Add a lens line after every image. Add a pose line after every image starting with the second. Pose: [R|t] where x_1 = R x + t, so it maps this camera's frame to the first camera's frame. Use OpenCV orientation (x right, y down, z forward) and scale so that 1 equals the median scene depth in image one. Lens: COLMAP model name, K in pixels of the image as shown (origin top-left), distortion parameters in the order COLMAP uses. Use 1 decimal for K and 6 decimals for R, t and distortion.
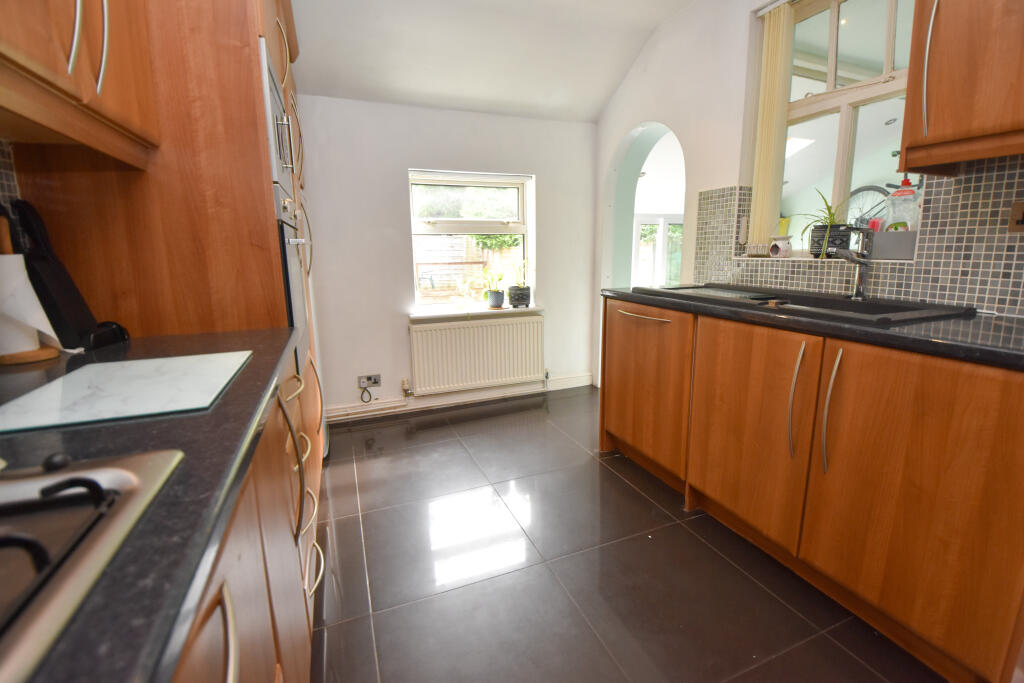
lens RADIAL K [[479.4, 0, 519.9], [0, 479.4, 340.9], [0, 0, 1]] dist [-0.014782, -0.002287]
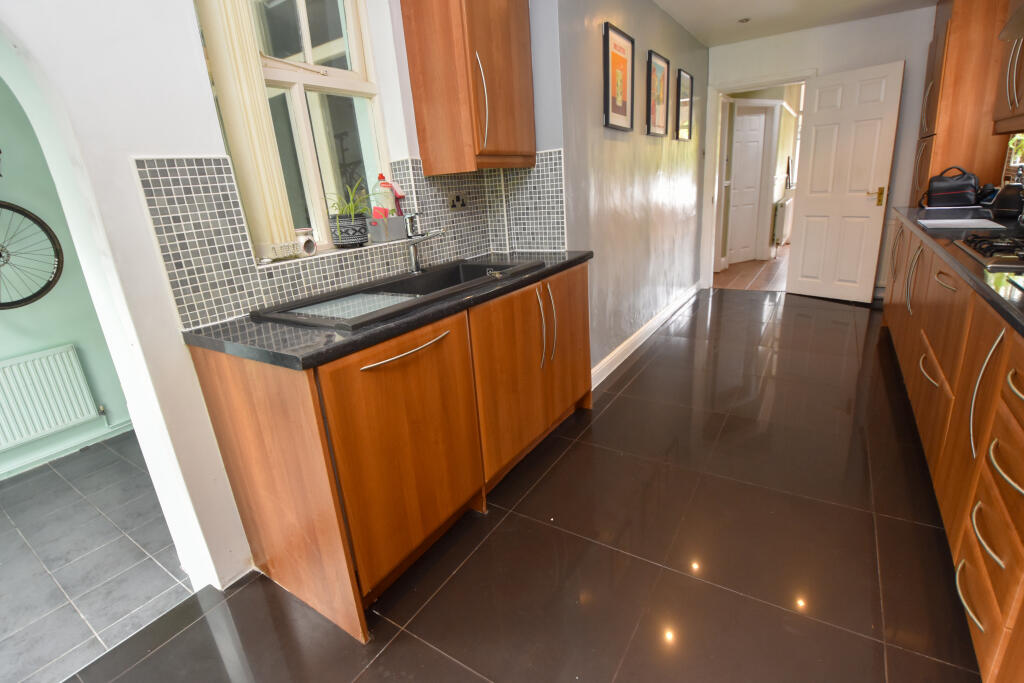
lens RADIAL K [[479.4, 0, 513.3], [0, 479.4, 343.6], [0, 0, 1]] dist [-0.014782, -0.002287]
pose [[-0.566426, -0.191223, 0.801620, -0.344151], [0.245837, 0.889214, 0.385827, -0.270607], [-0.786591, 0.415611, -0.456665, 1.159609]]
